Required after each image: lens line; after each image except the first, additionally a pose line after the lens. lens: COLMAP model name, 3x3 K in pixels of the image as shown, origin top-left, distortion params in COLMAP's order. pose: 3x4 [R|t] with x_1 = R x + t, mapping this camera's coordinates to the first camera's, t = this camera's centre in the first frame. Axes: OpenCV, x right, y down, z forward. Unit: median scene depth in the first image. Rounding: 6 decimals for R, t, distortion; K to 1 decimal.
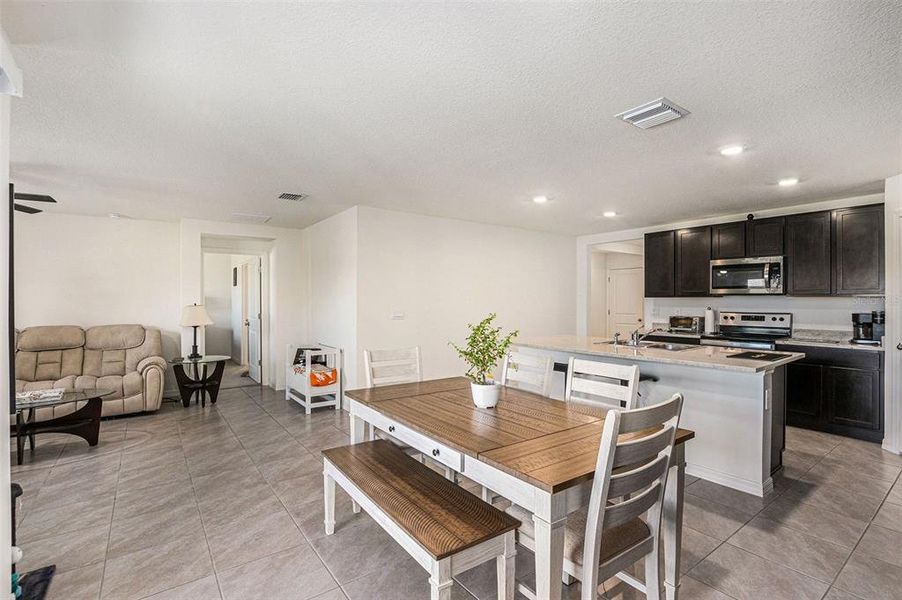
lens RADIAL K [[418.7, 0, 458.2], [0, 418.7, 302.2], [0, 0, 1]] dist [-0.032730, 0.002272]
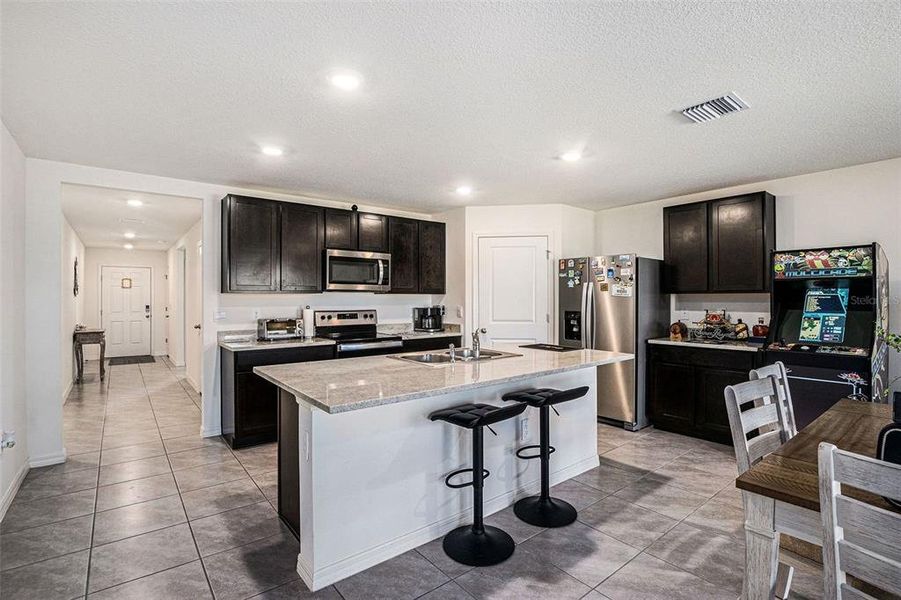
lens RADIAL K [[418.3, 0, 448.0], [0, 418.3, 299.3], [0, 0, 1]] dist [-0.032730, 0.002272]
pose [[-0.029216, -0.004088, 0.999565, -0.237577], [0.005608, 0.999975, 0.004254, -0.002779], [-0.999557, 0.005730, -0.029193, 0.819496]]
